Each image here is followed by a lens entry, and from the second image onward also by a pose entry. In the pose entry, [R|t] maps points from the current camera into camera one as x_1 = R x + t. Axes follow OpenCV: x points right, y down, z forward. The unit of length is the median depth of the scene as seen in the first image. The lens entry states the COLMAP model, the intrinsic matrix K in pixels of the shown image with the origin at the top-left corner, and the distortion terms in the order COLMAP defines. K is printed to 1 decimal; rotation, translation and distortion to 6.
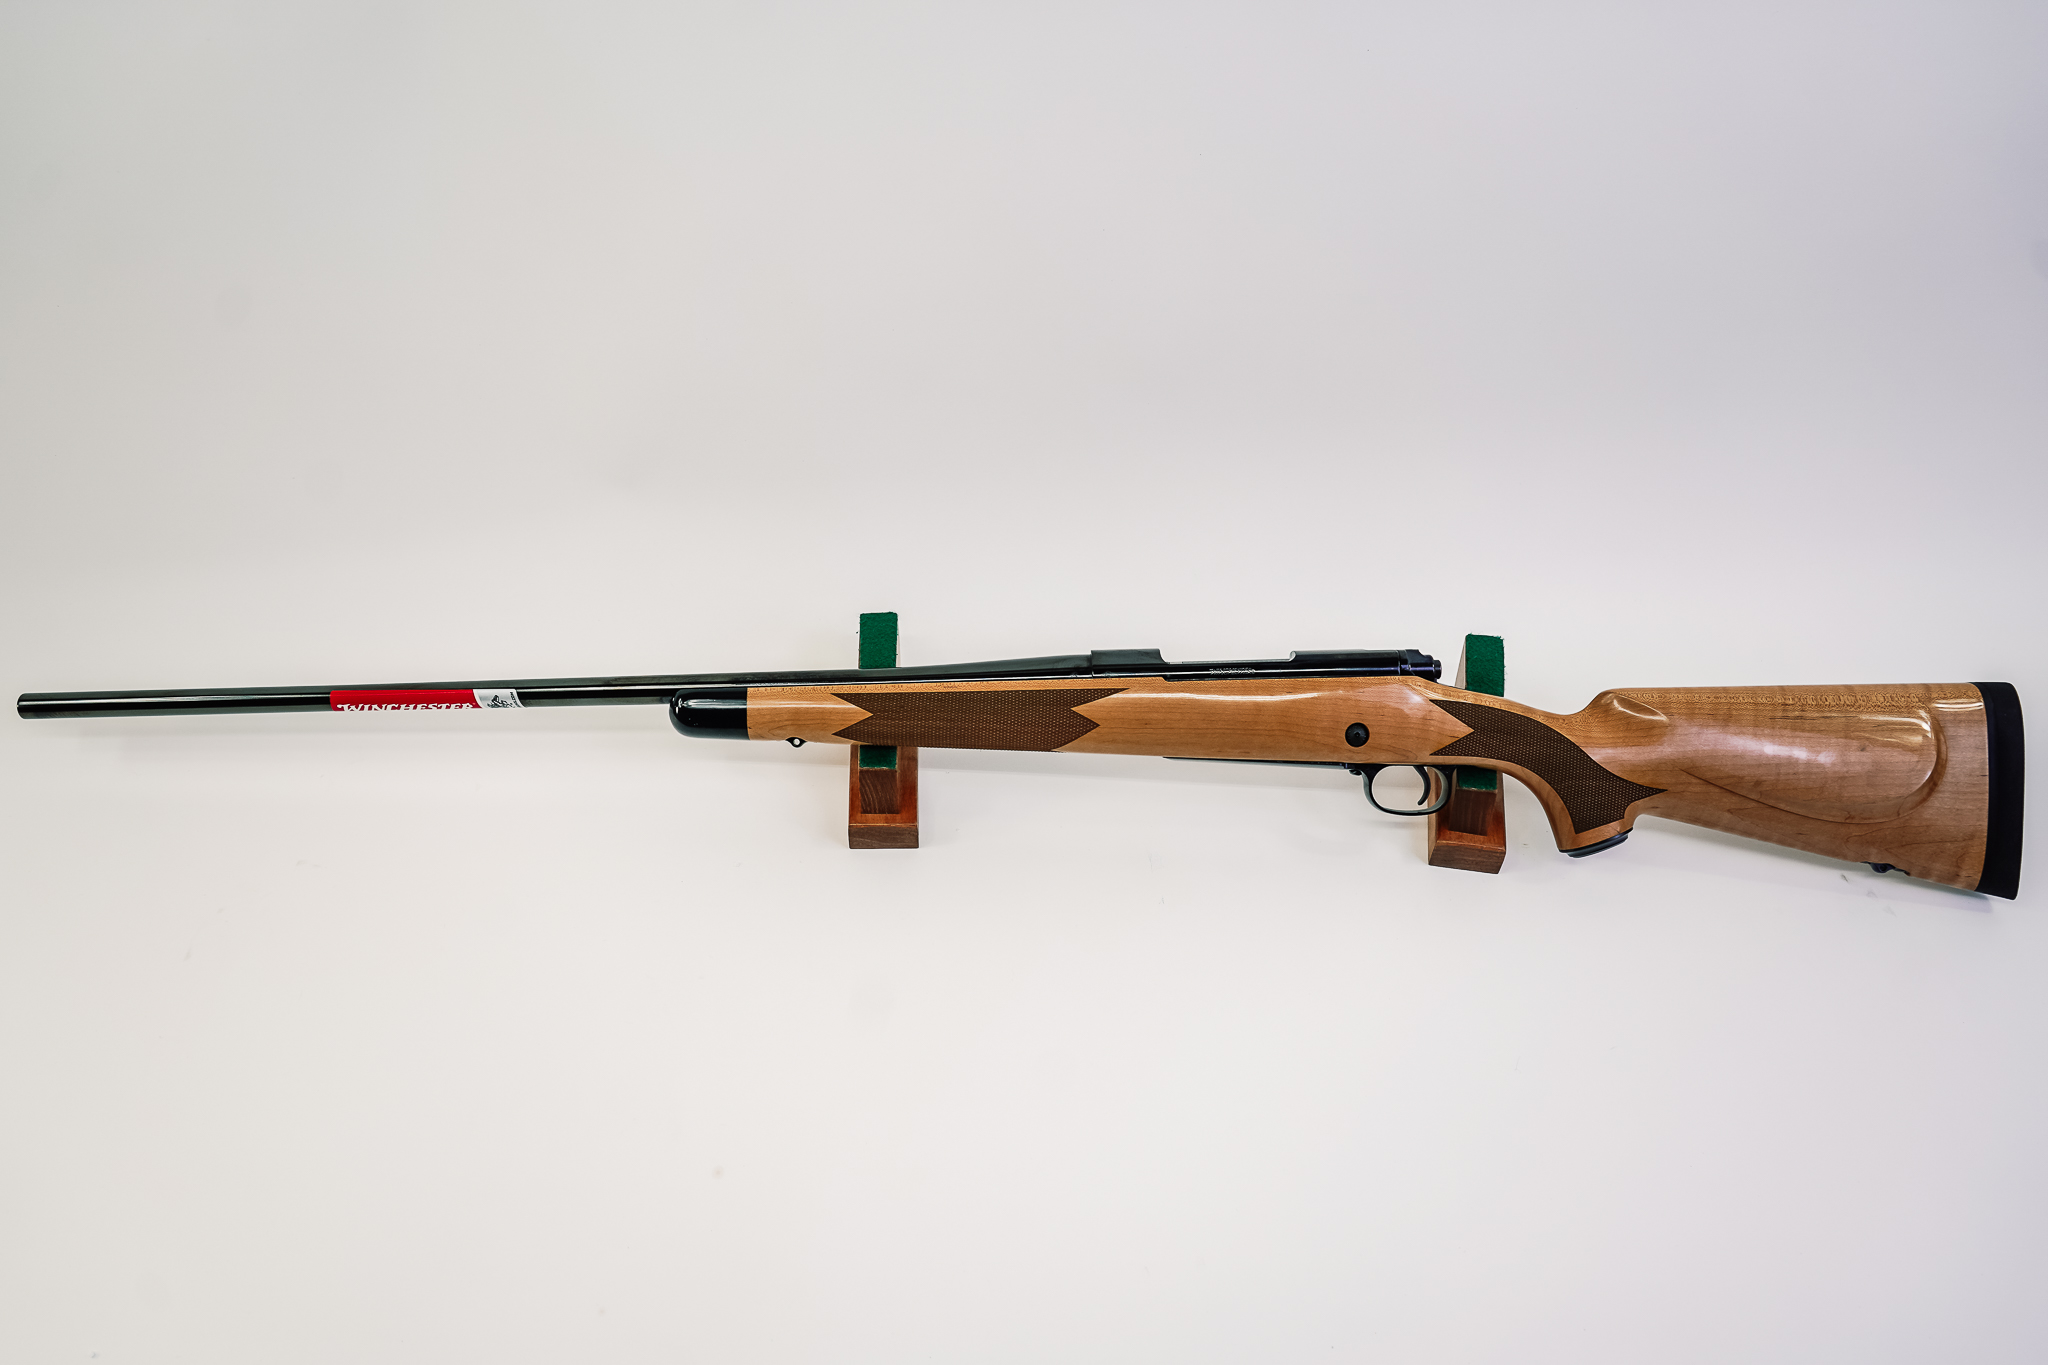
lens RADIAL K [[1689.9, 0, 1024.0], [0, 1689.9, 682.5], [0, 0, 1]] dist [-0.012994, 0.000763]
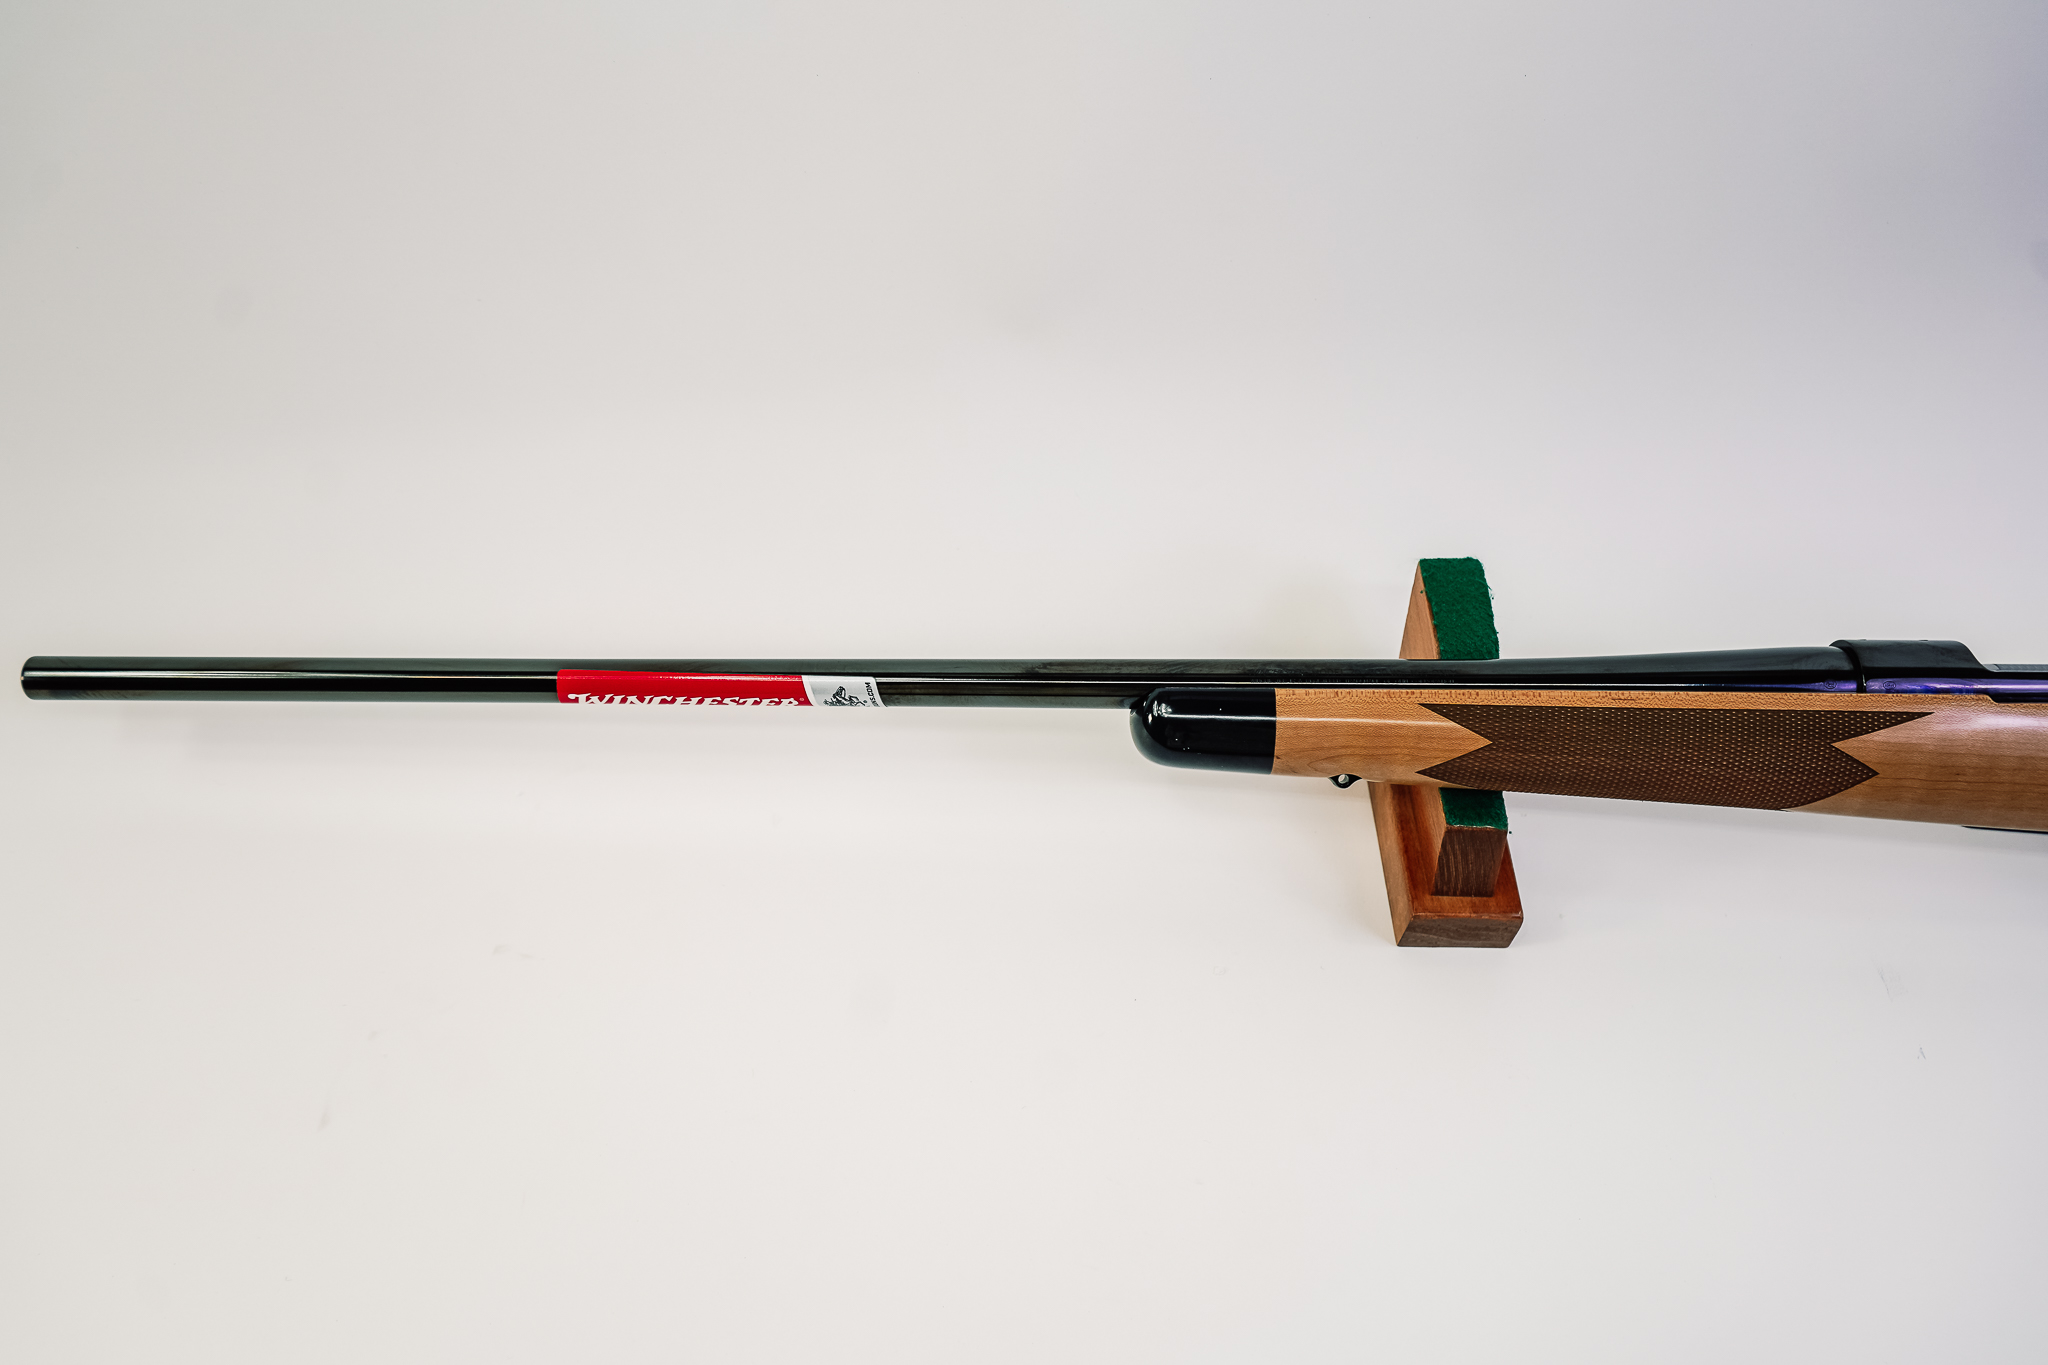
lens RADIAL K [[1689.9, 0, 1024.0], [0, 1689.9, 682.5], [0, 0, 1]] dist [-0.012994, 0.000763]
pose [[0.999449, 0.030106, 0.013944, -0.258951], [-0.031136, 0.996252, 0.080705, -0.043763], [-0.011462, -0.081095, 0.996640, 0.413836]]
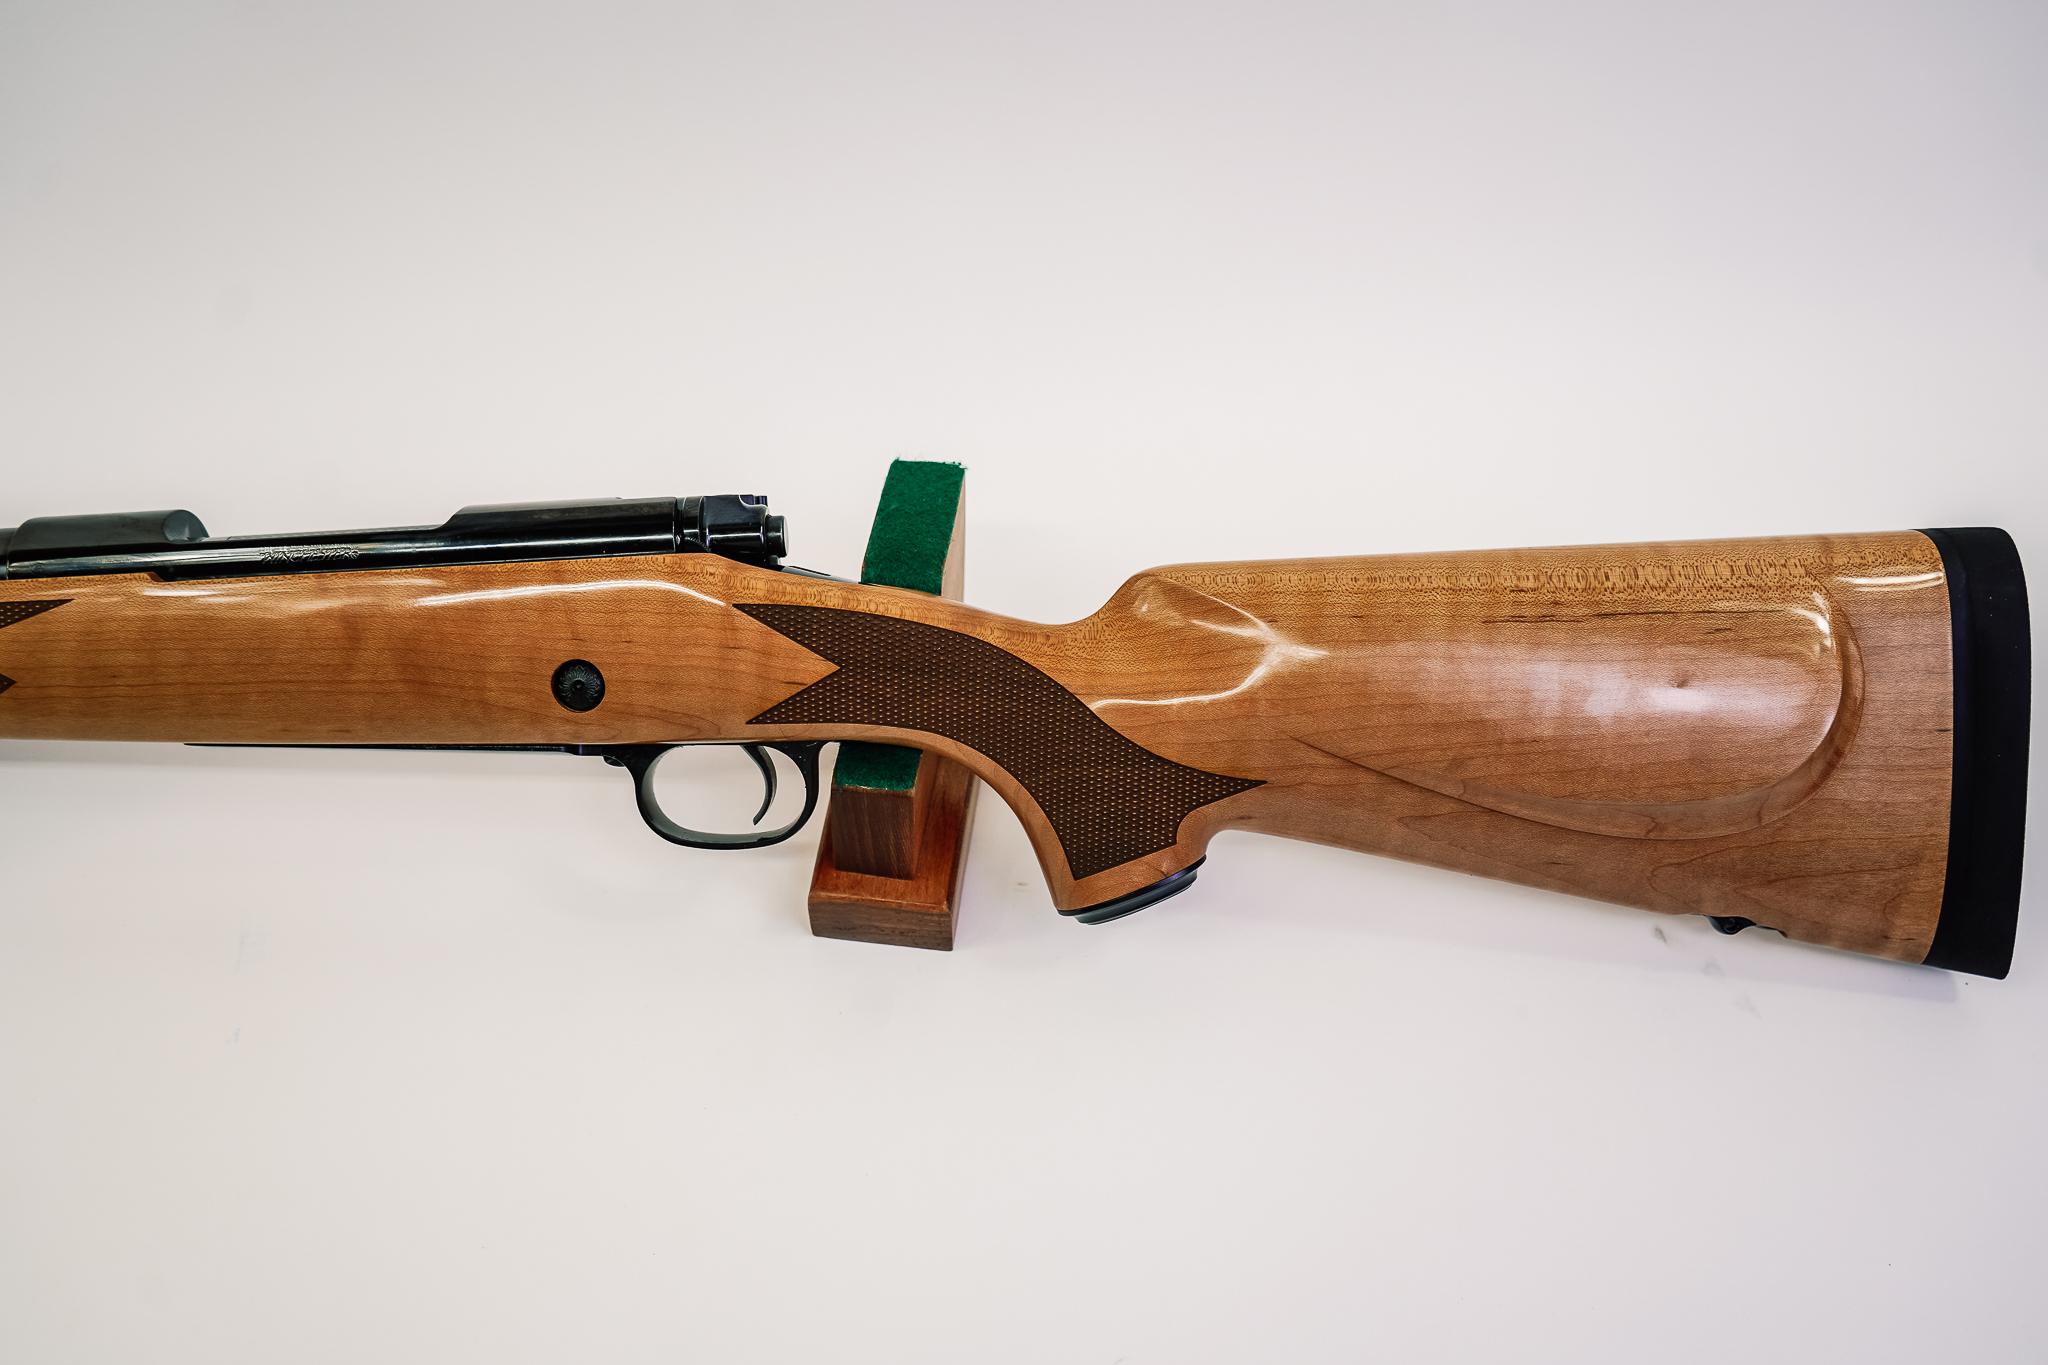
lens RADIAL K [[1689.9, 0, 1024.0], [0, 1689.9, 682.5], [0, 0, 1]] dist [-0.012994, 0.000763]
pose [[0.999484, -0.030900, 0.008824, 0.308295], [0.030104, 0.996393, 0.079344, -0.002567], [-0.011244, -0.079038, 0.996808, 0.532181]]
